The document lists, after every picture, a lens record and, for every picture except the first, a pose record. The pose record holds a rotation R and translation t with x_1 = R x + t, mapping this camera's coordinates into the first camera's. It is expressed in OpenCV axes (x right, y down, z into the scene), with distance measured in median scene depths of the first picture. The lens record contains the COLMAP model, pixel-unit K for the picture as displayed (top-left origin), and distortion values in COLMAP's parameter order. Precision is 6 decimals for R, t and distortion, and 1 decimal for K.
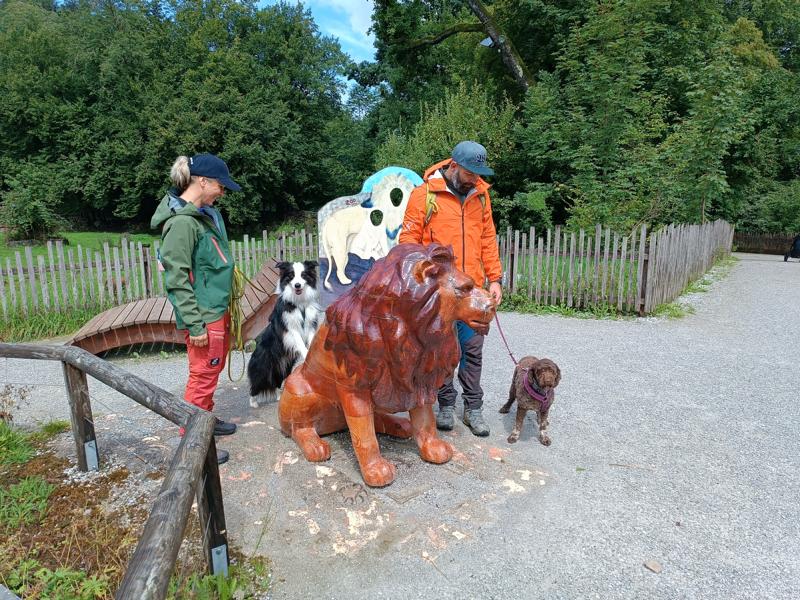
lens RADIAL K [[575.5, 0, 400.0], [0, 575.5, 300.0], [0, 0, 1]] dist [0.023681, -0.009444]
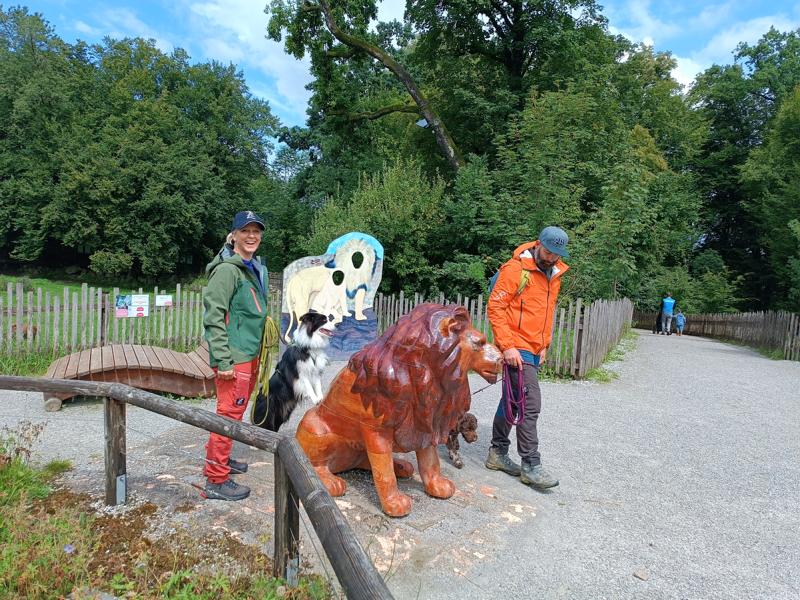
lens RADIAL K [[575.5, 0, 400.0], [0, 575.5, 300.0], [0, 0, 1]] dist [0.023681, -0.009444]
pose [[0.987390, 0.054441, 0.148651, -0.085923], [-0.038181, 0.993184, -0.110124, 0.010352], [-0.153633, 0.103060, 0.982739, -0.057802]]
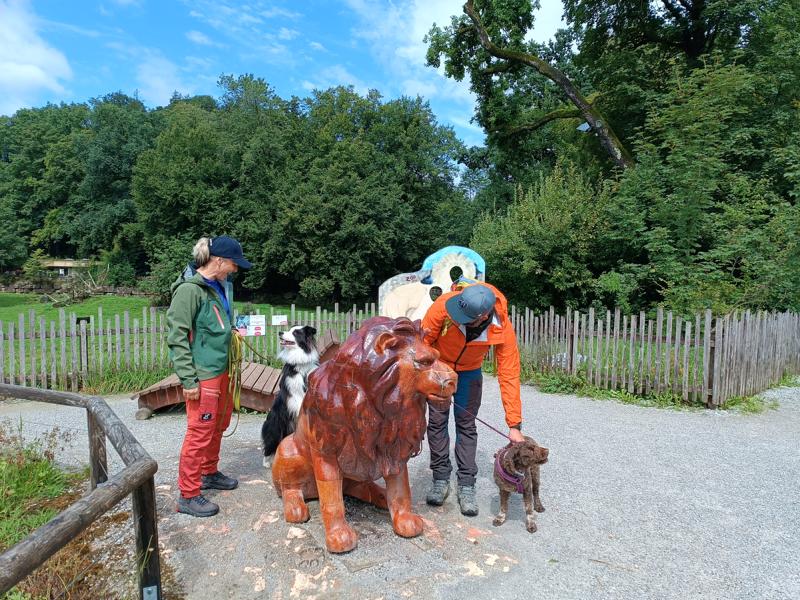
lens RADIAL K [[574.3, 0, 400.0], [0, 574.3, 300.0], [0, 0, 1]] dist [0.016129, 0.000434]
pose [[0.980600, 0.030590, -0.193617, 0.098018], [-0.055757, 0.990474, -0.125904, 0.000837], [0.187922, 0.134257, 0.972965, -0.012026]]
